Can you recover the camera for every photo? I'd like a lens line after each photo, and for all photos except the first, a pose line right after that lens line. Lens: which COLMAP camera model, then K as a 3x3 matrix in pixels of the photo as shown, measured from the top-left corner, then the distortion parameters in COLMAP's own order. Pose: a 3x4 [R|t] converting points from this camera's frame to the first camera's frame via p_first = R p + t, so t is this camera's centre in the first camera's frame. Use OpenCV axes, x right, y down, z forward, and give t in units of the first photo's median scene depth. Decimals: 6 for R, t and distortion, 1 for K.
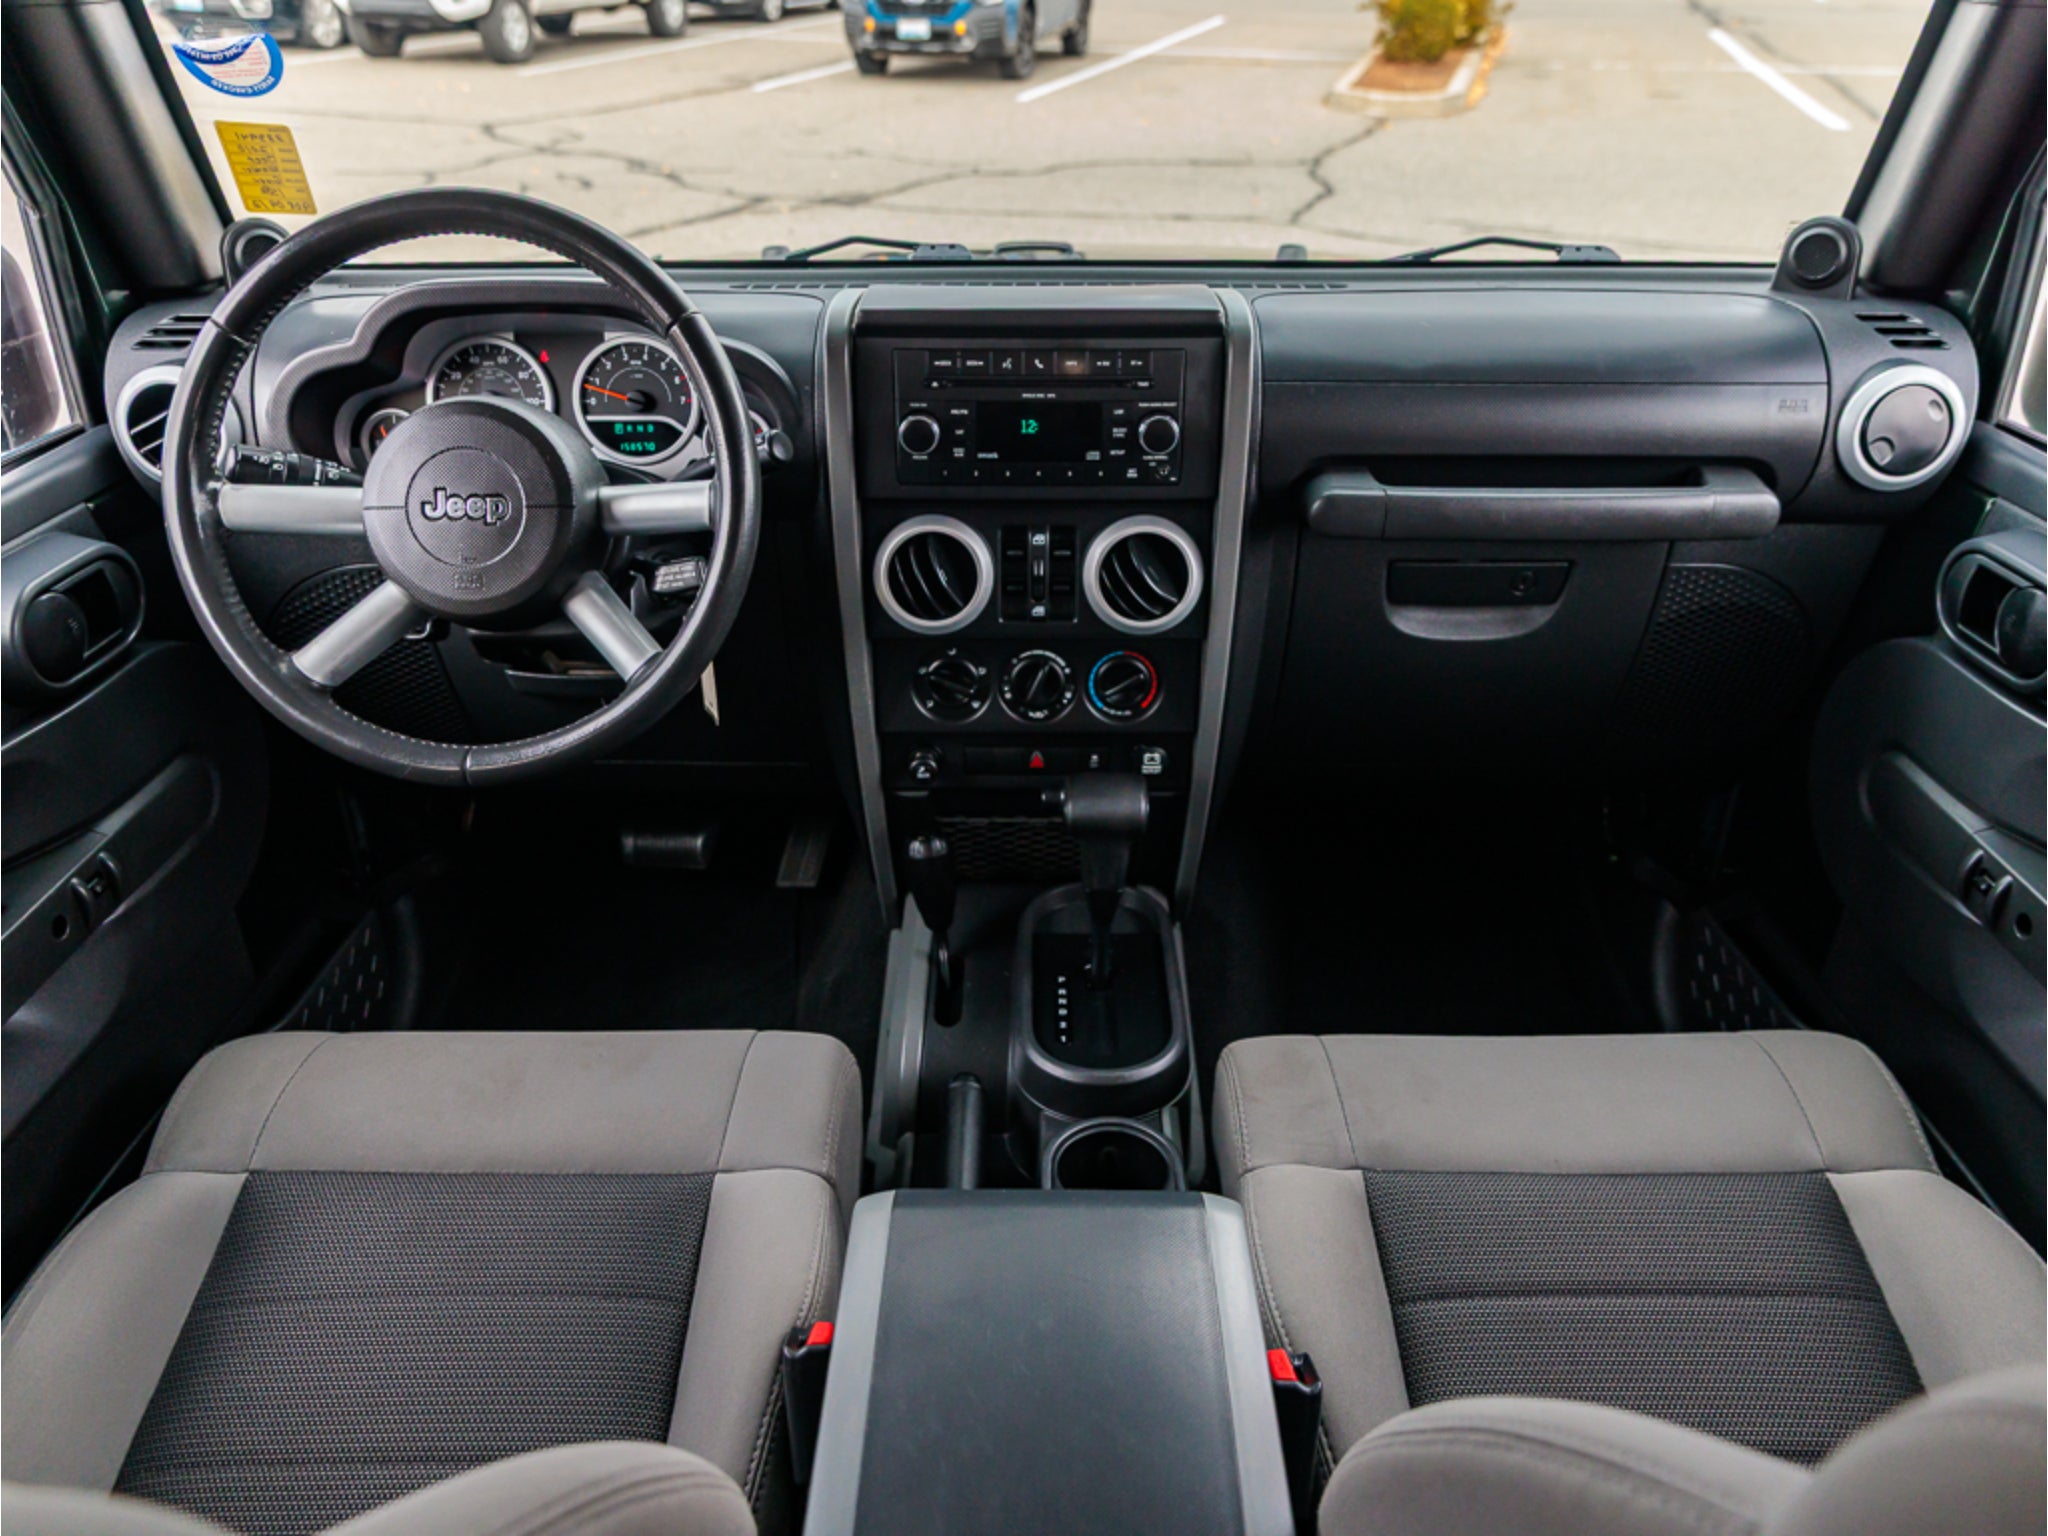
lens RADIAL K [[1510.6, 0, 1024.0], [0, 1510.6, 768.0], [0, 0, 1]] dist [0.008125, -0.000460]
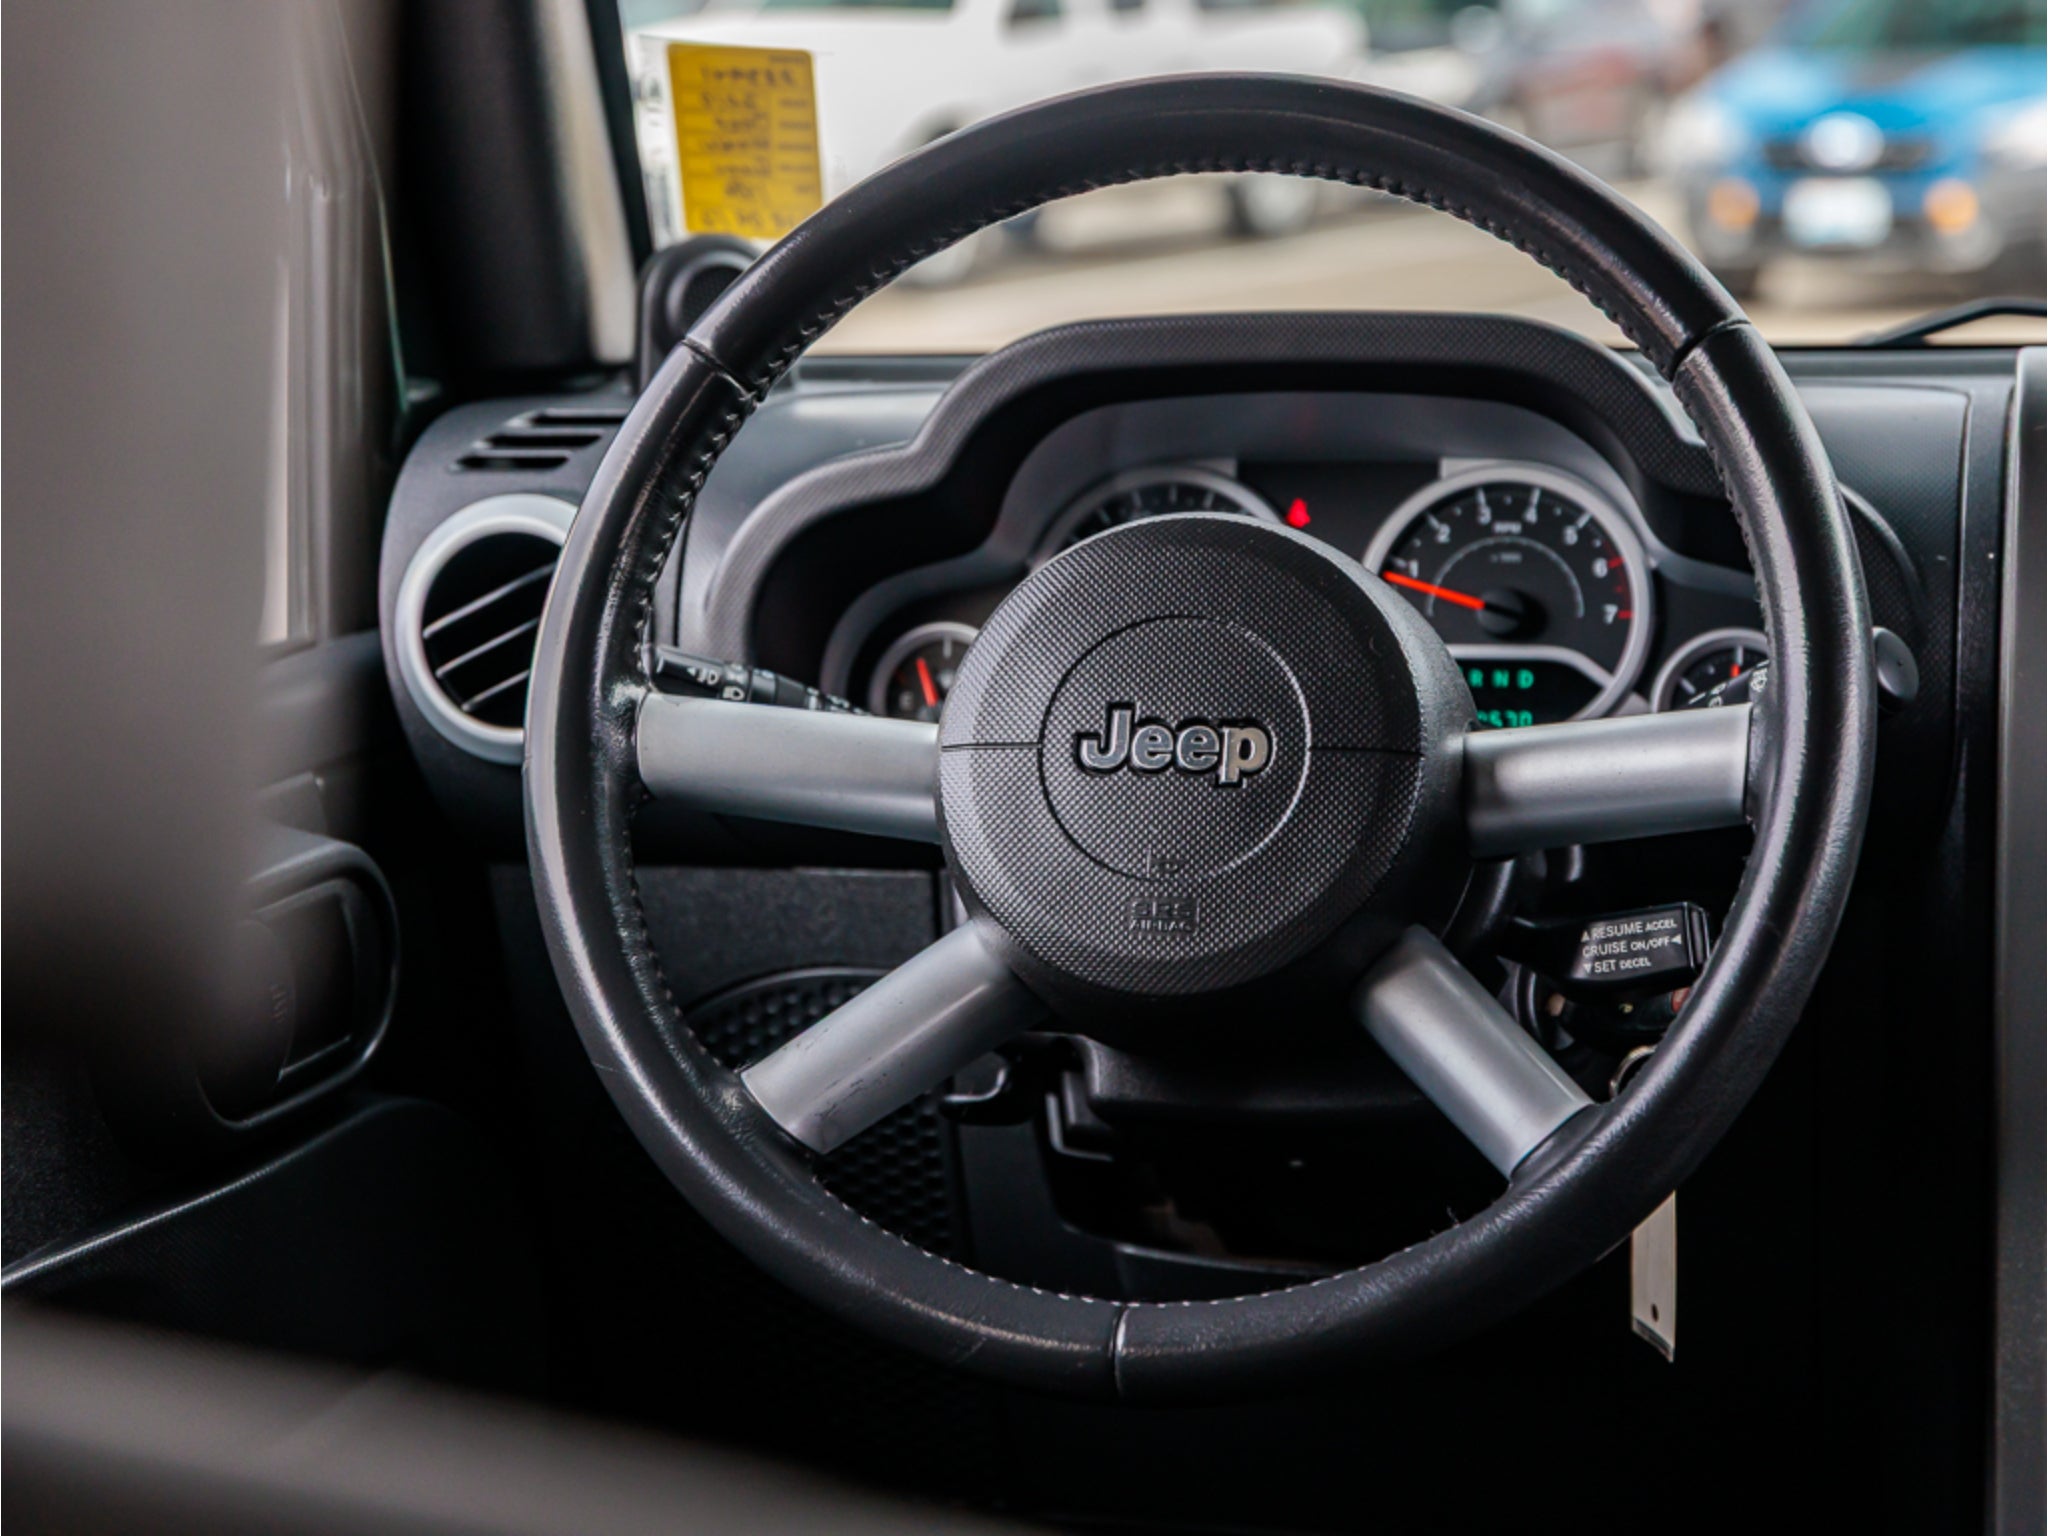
lens RADIAL K [[3861.1, 0, 1024.0], [0, 3861.1, 768.0], [0, 0, 1]] dist [0.003185, -0.051994]
pose [[0.965749, 0.023918, -0.258374, -0.109552], [-0.104435, 0.947360, -0.302658, 0.148024], [0.237535, 0.319274, 0.917410, -0.014275]]
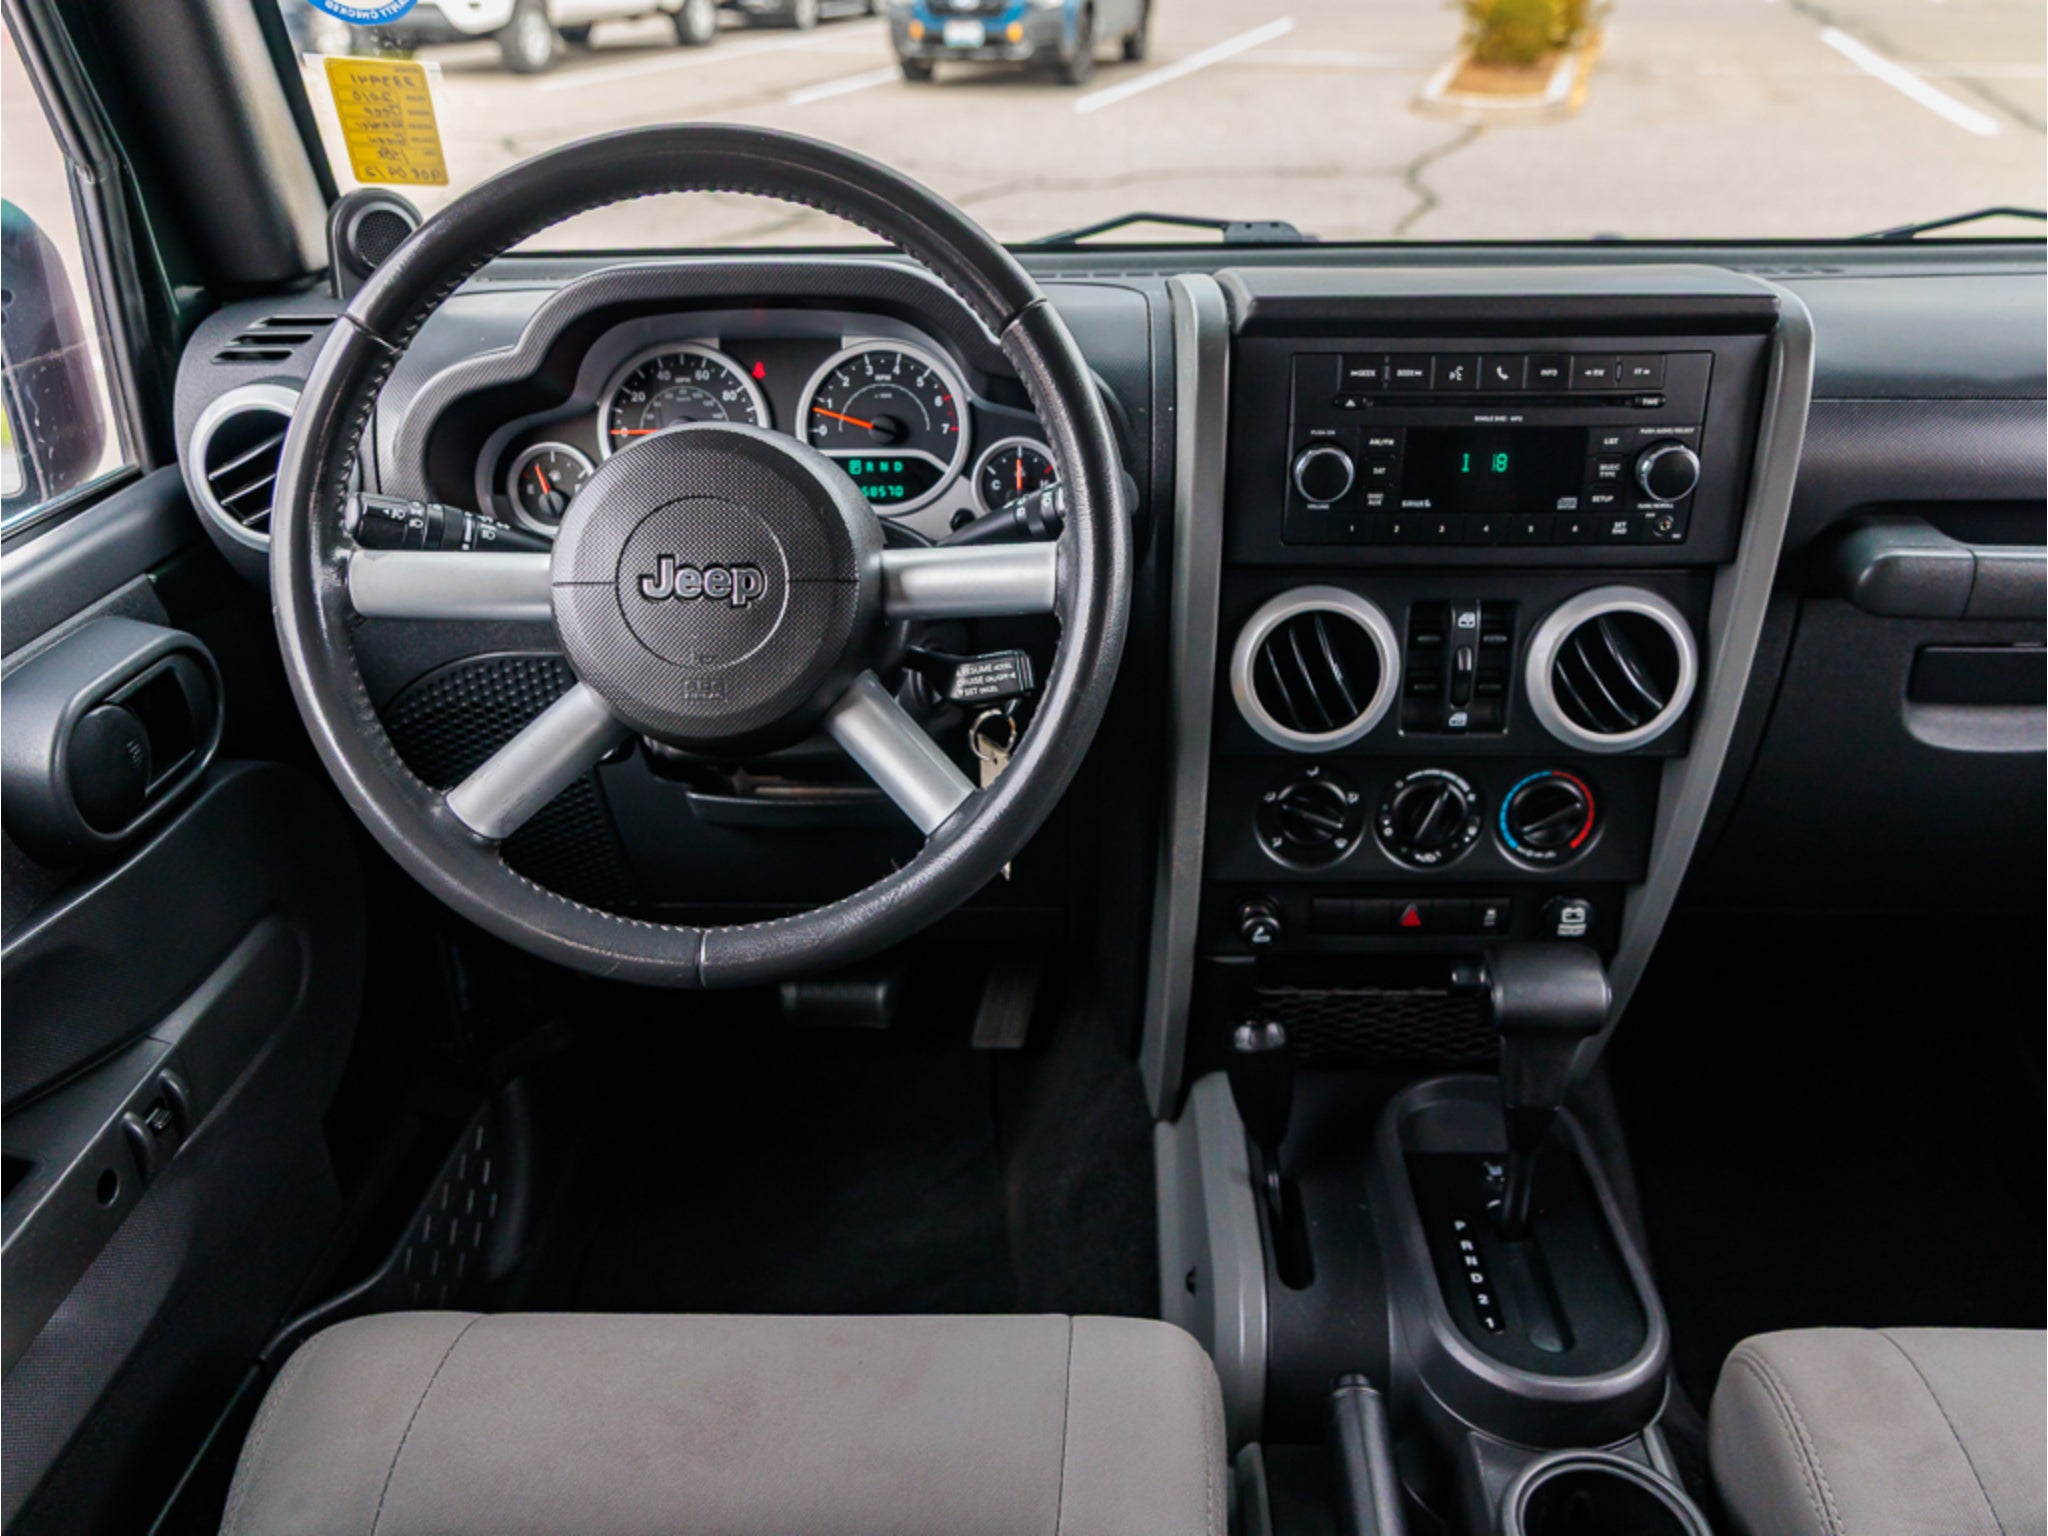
lens RADIAL K [[1638.4, 0, 1024.0], [0, 1638.4, 768.0], [0, 0, 1]] dist [-0.008253, 0.013931]
pose [[0.999780, 0.000137, -0.020984, -0.179854], [-0.000899, 0.999341, -0.036301, -0.053118], [0.020966, 0.036311, 0.999121, 0.227112]]
